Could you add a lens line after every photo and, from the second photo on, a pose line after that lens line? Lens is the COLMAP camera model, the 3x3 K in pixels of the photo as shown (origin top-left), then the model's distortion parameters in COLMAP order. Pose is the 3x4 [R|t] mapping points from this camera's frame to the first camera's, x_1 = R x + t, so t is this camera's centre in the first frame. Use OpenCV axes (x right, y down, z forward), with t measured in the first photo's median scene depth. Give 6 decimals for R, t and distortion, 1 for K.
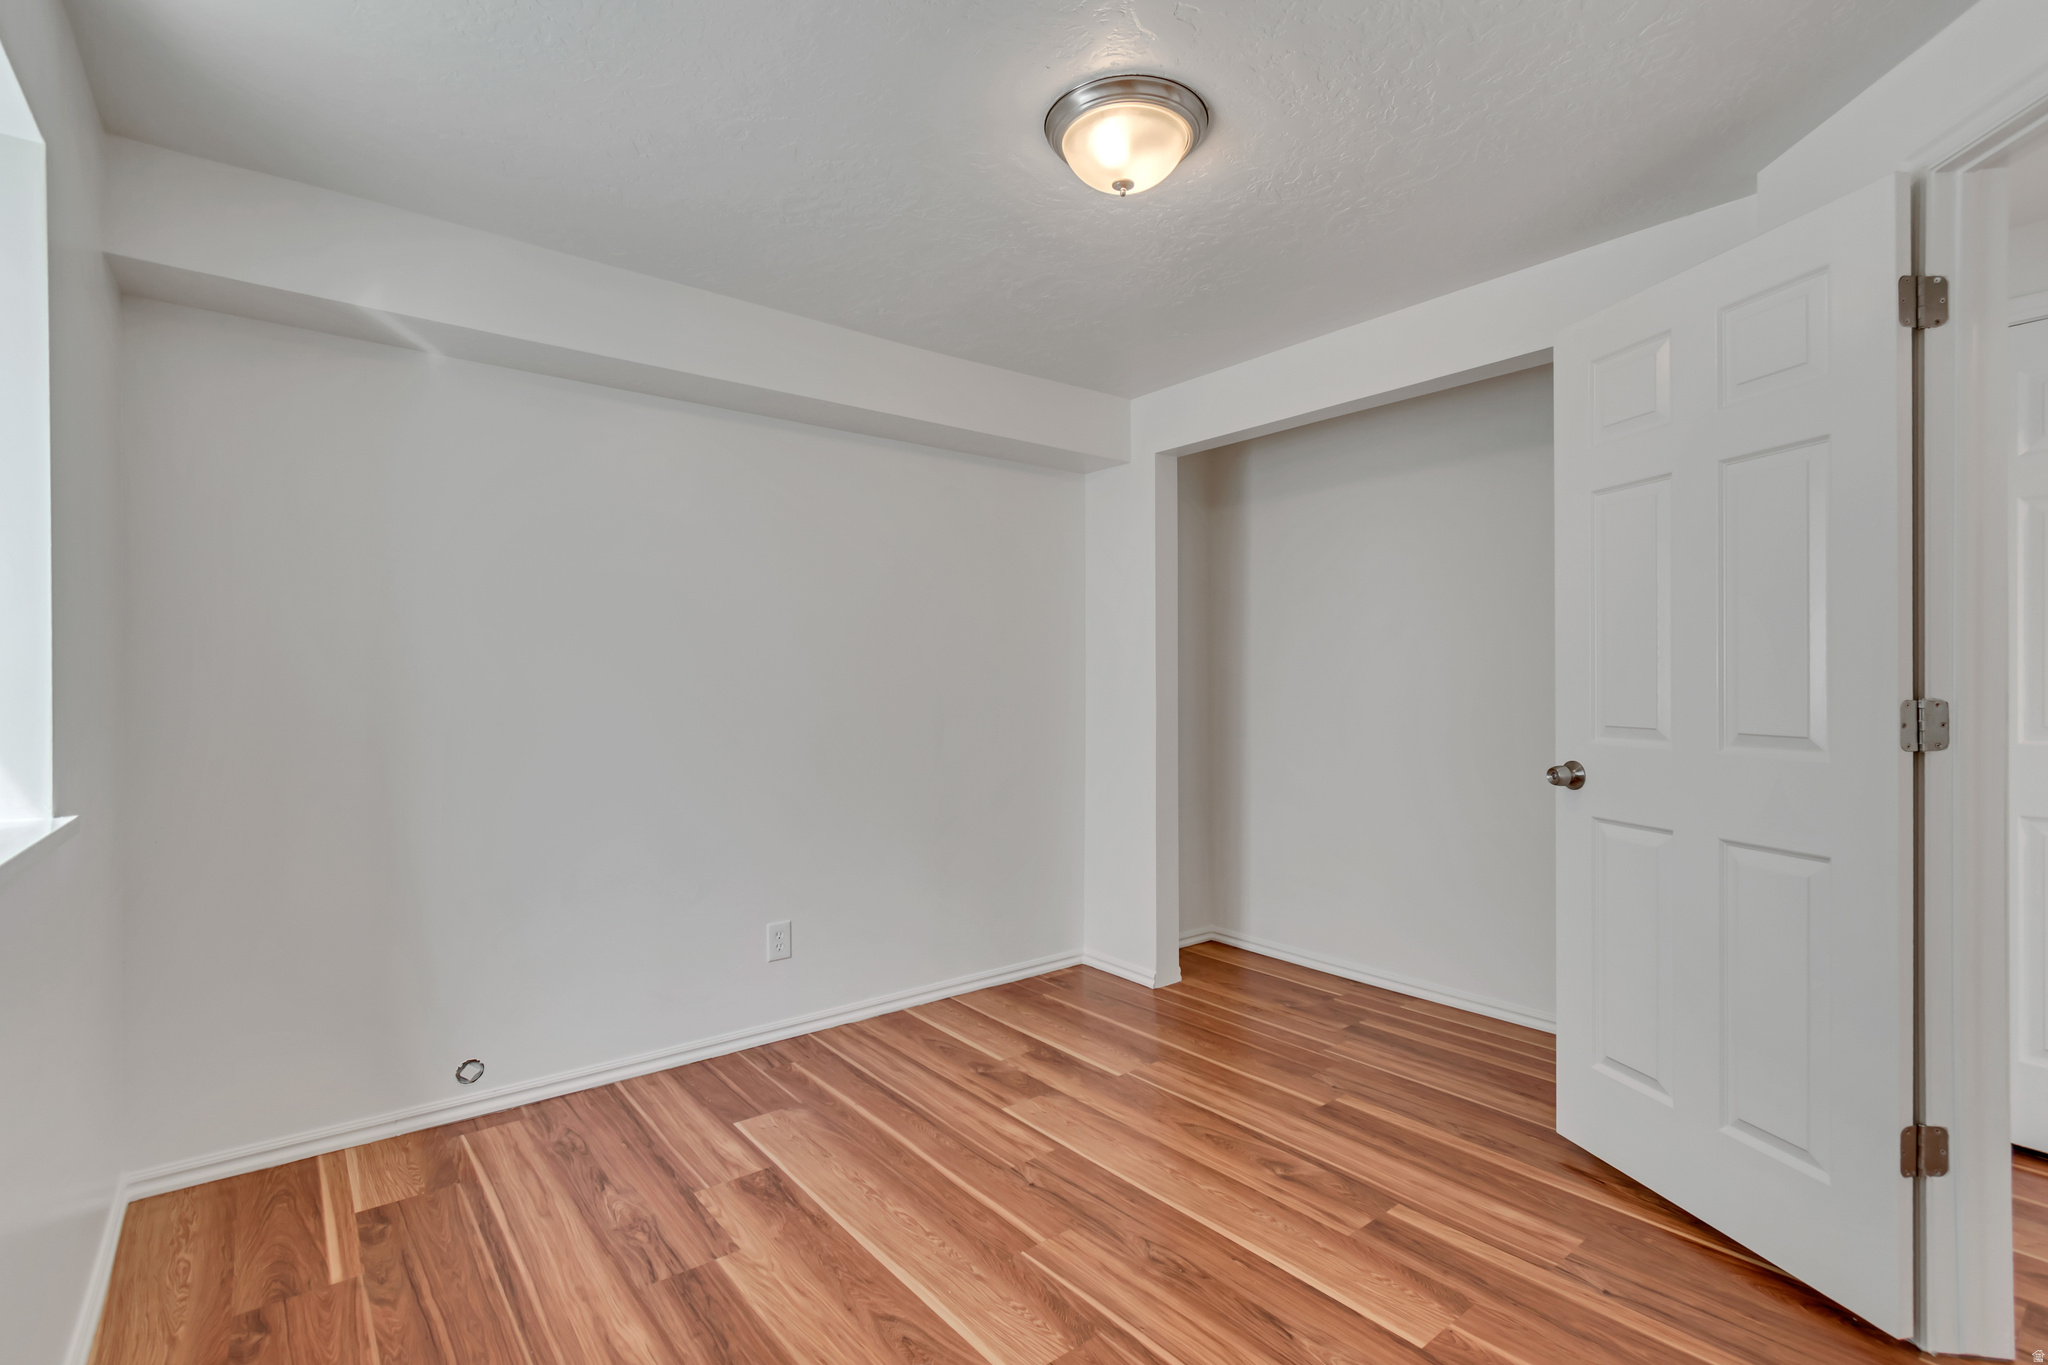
lens RADIAL K [[915.0, 0, 1026.6], [0, 915.0, 668.8], [0, 0, 1]] dist [0.010252, -0.006290]
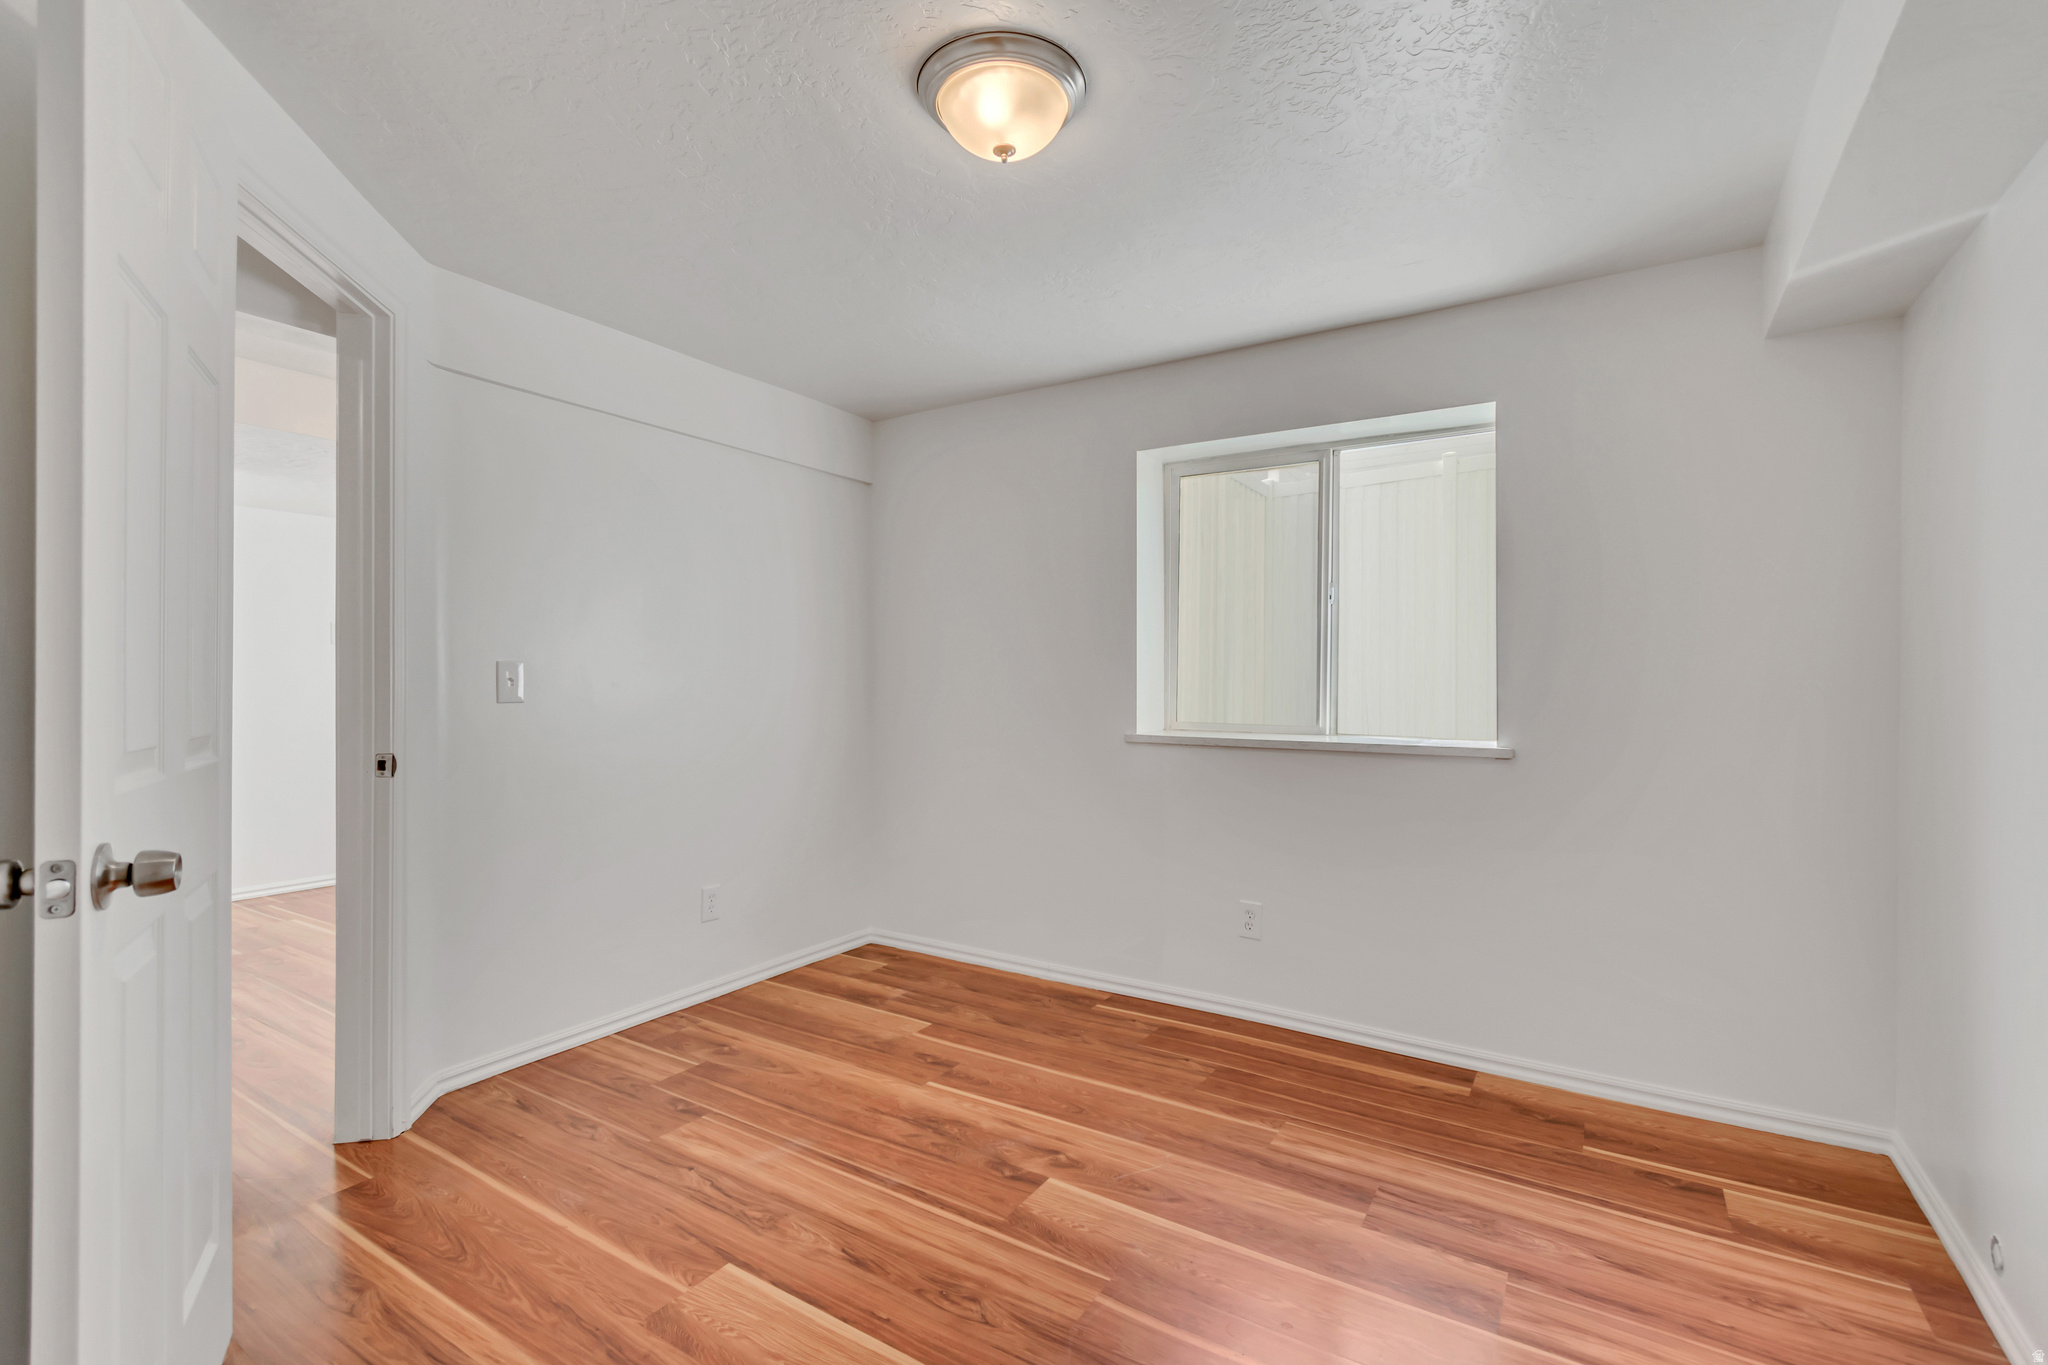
lens RADIAL K [[915.0, 0, 1026.6], [0, 915.0, 668.8], [0, 0, 1]] dist [0.010252, -0.006290]
pose [[-0.945994, -0.007743, -0.324092, 0.392842], [0.000844, 0.999653, -0.026347, 0.031663], [0.324184, -0.025198, -0.945658, 1.907845]]
